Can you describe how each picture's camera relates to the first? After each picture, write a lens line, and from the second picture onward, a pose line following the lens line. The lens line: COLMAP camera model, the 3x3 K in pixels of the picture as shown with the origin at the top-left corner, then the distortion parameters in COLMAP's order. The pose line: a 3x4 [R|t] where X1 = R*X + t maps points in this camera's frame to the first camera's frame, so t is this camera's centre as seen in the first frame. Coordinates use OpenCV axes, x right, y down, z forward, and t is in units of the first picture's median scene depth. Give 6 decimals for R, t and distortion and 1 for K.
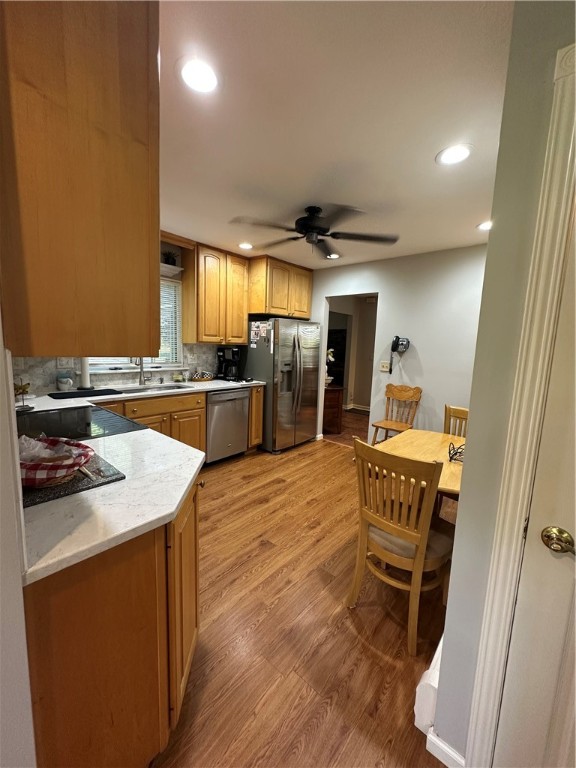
lens RADIAL K [[306.1, 0, 289.1], [0, 306.1, 384.6], [0, 0, 1]] dist [-0.000358, -0.000389]
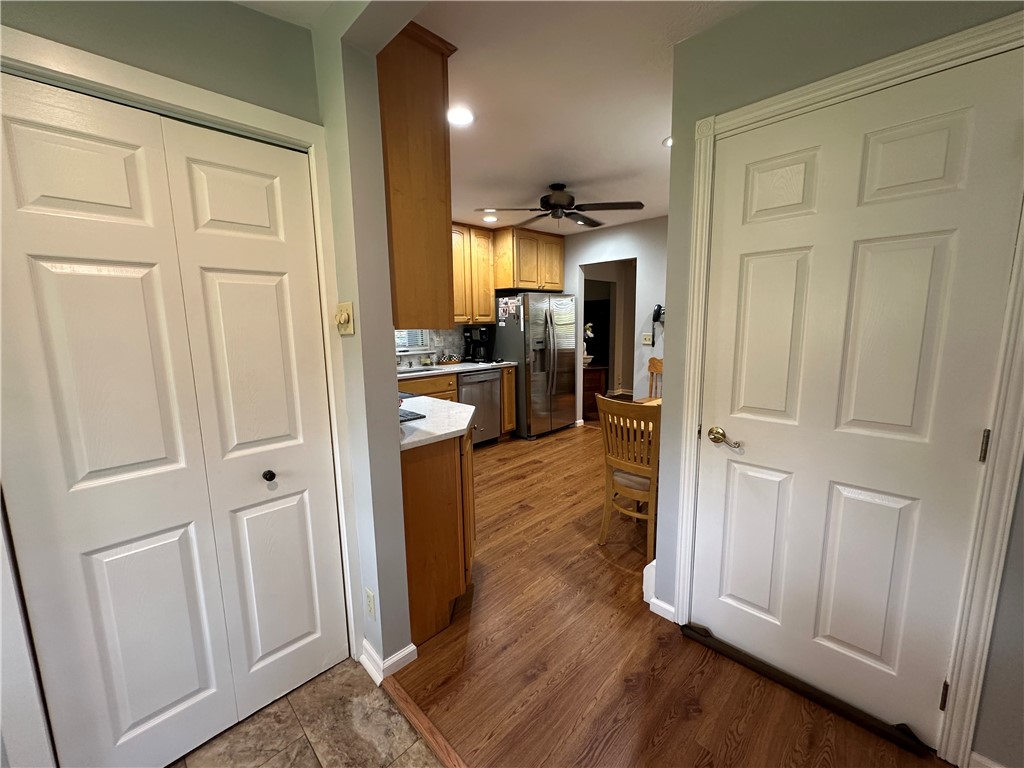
lens RADIAL K [[408.2, 0, 511.7], [0, 408.2, 382.8], [0, 0, 1]] dist [-0.000358, -0.000389]
pose [[0.995643, -0.041098, -0.083696, 0.008914], [0.042273, 0.999030, 0.012320, 0.040000], [0.083109, -0.015805, 0.996415, -0.248287]]
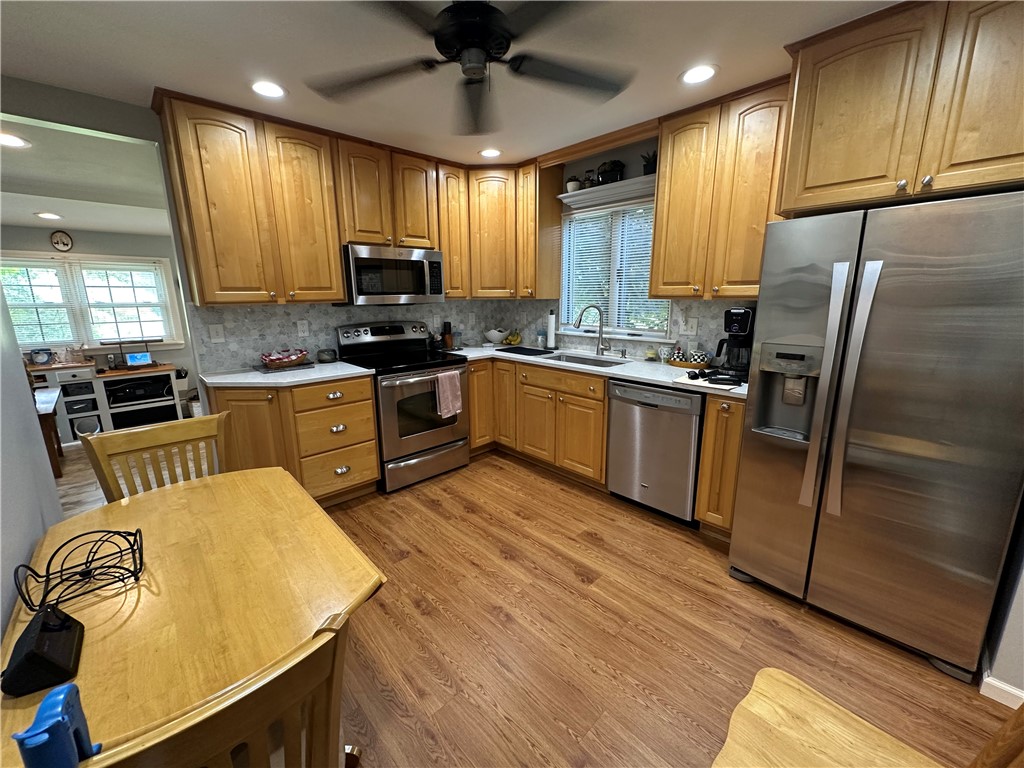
lens RADIAL K [[408.2, 0, 511.7], [0, 408.2, 382.8], [0, 0, 1]] dist [-0.000358, -0.000389]
pose [[-0.105264, 0.179186, -0.978168, 0.498864], [-0.126028, 0.973298, 0.191856, -0.088202], [0.986426, 0.143473, -0.079871, 0.770256]]
